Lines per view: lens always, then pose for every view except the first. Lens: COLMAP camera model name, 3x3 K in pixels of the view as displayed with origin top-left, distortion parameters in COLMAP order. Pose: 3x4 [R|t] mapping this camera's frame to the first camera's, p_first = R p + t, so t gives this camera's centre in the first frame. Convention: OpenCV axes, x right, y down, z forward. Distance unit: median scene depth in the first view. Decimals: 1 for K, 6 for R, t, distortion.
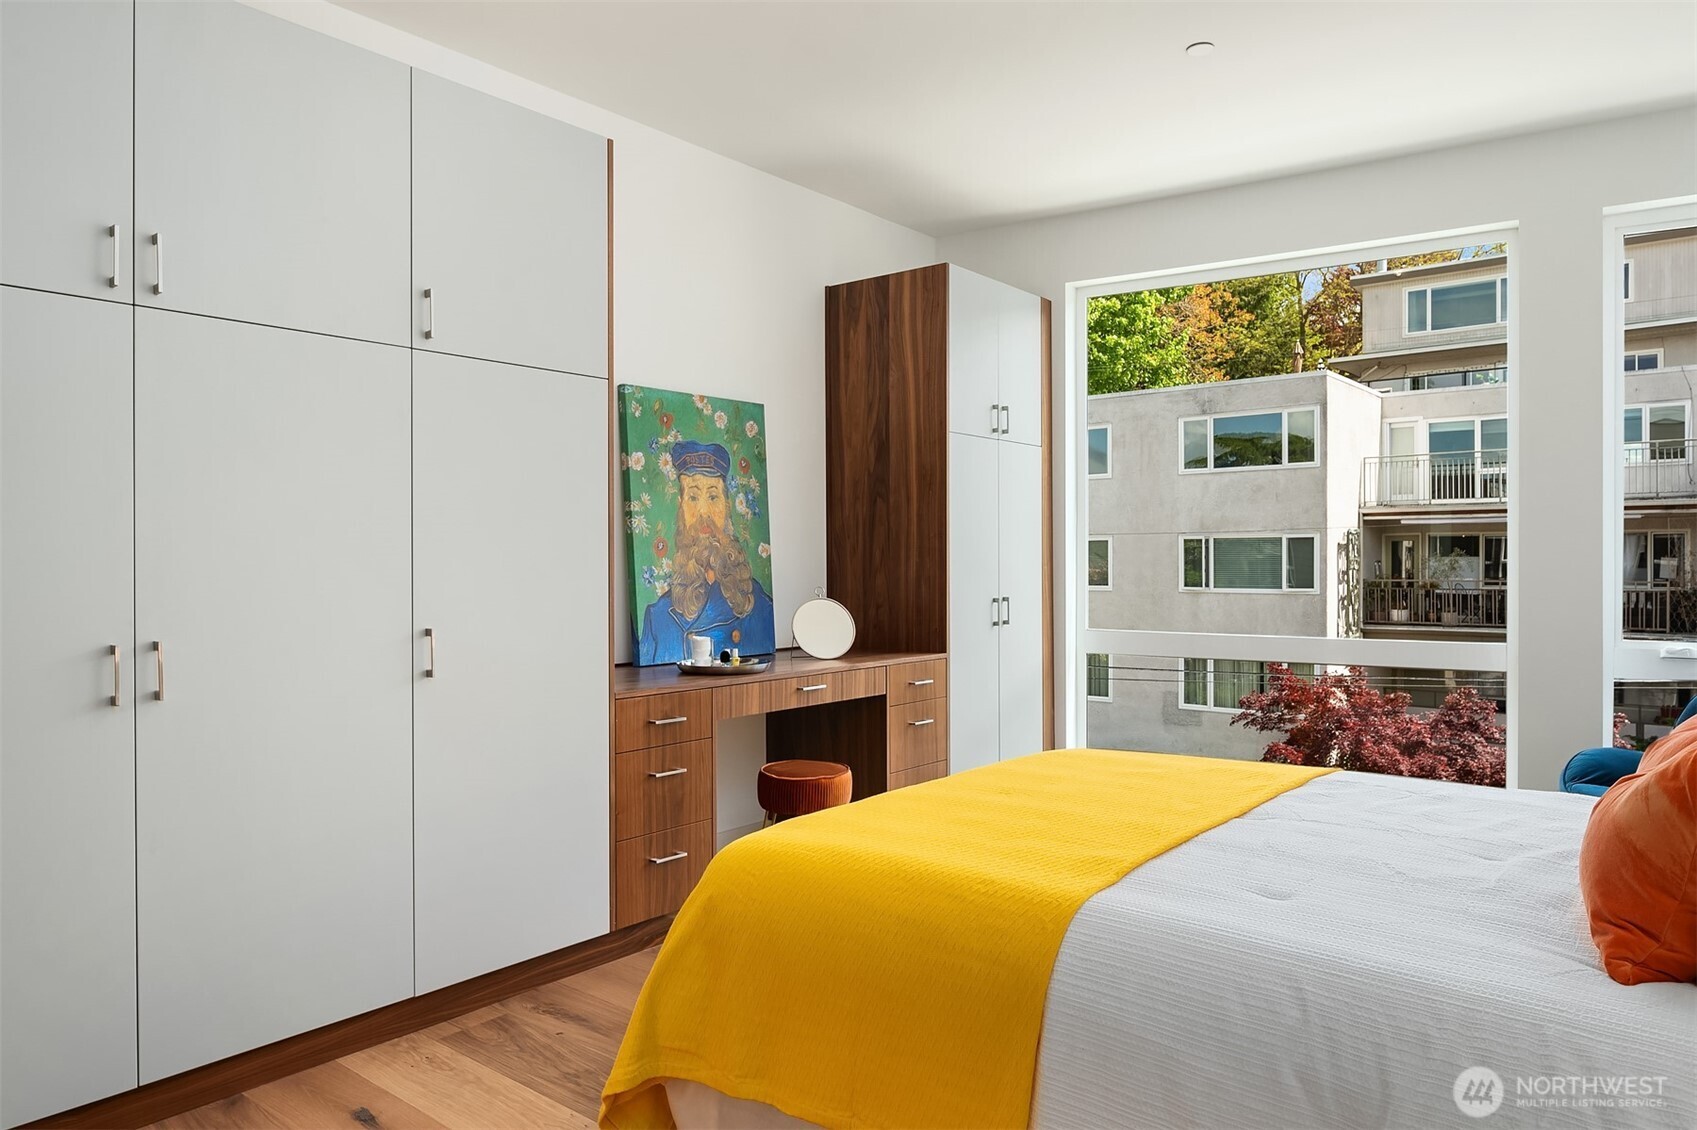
lens RADIAL K [[1116.3, 0, 839.2], [0, 1116.3, 563.6], [0, 0, 1]] dist [-0.004548, -0.001901]
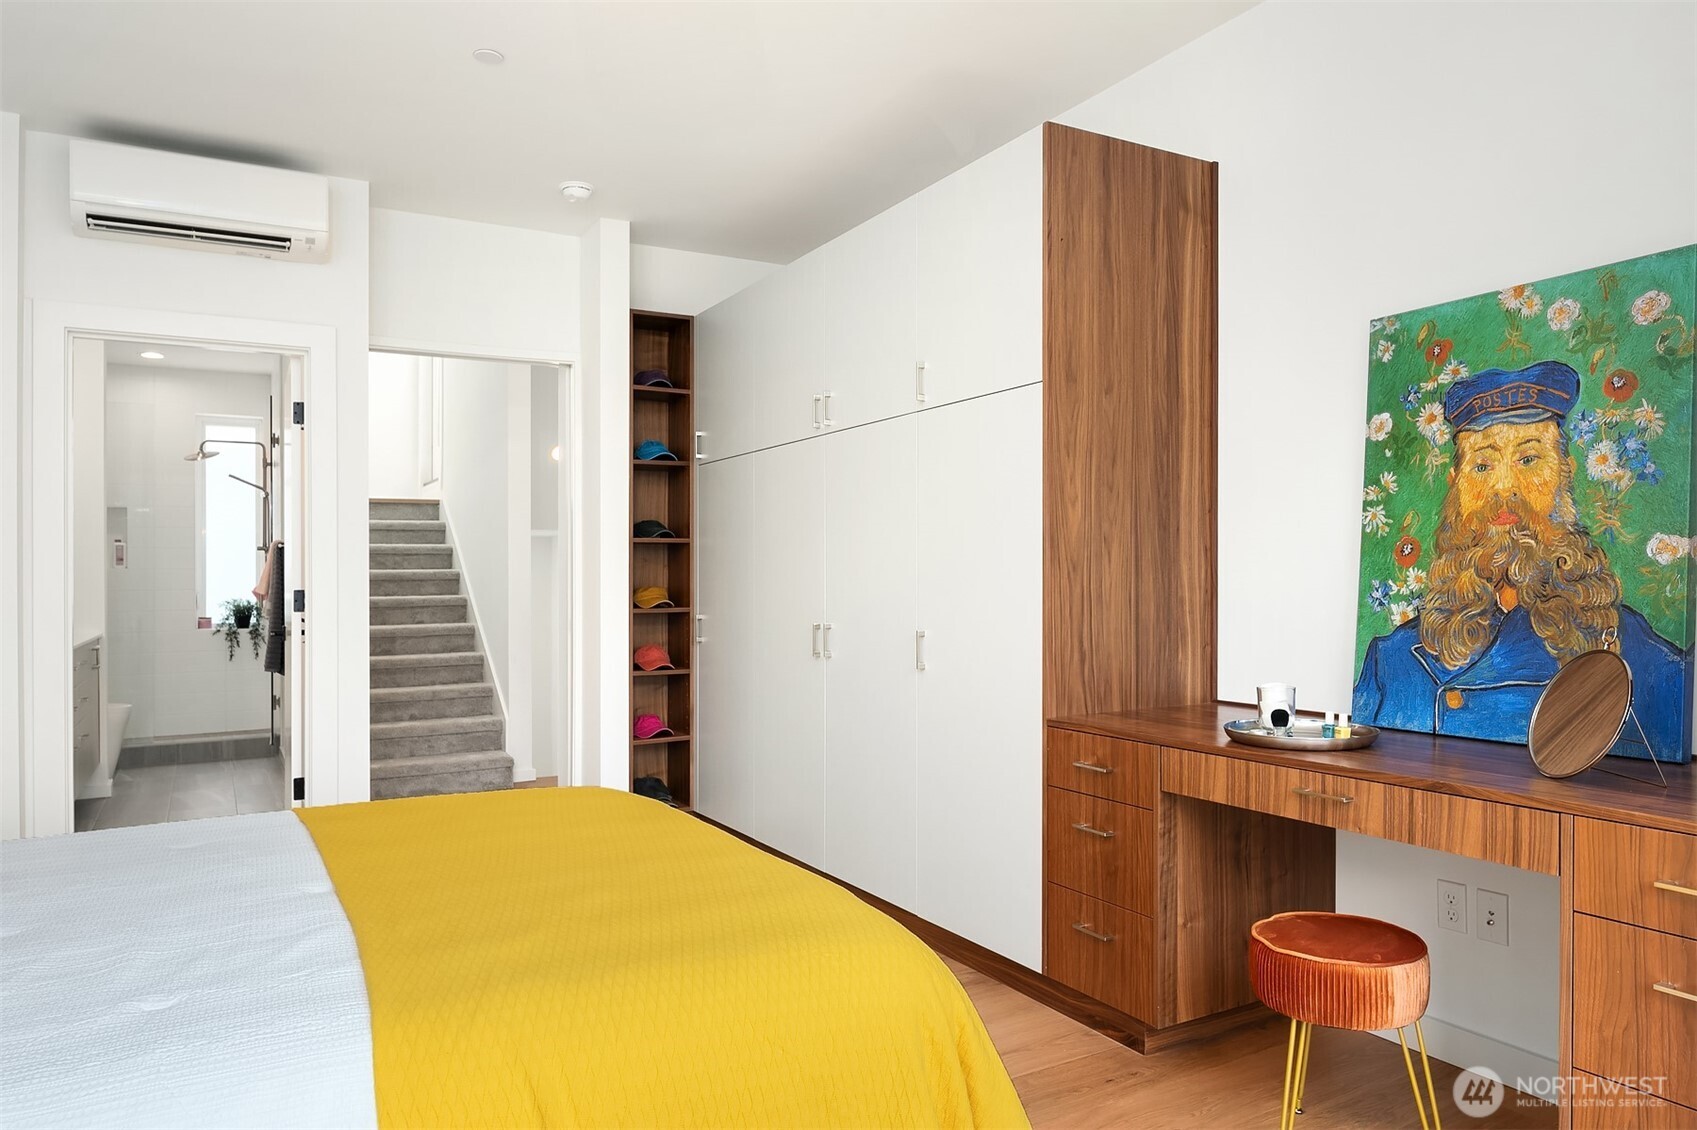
lens RADIAL K [[1116.3, 0, 890.3], [0, 1116.3, 580.0], [0, 0, 1]] dist [-0.004548, -0.001901]
pose [[-0.327403, -0.004897, -0.944872, 0.540372], [-0.004455, 0.999983, -0.003639, 0.005706], [0.944874, 0.003018, -0.327419, 0.900440]]
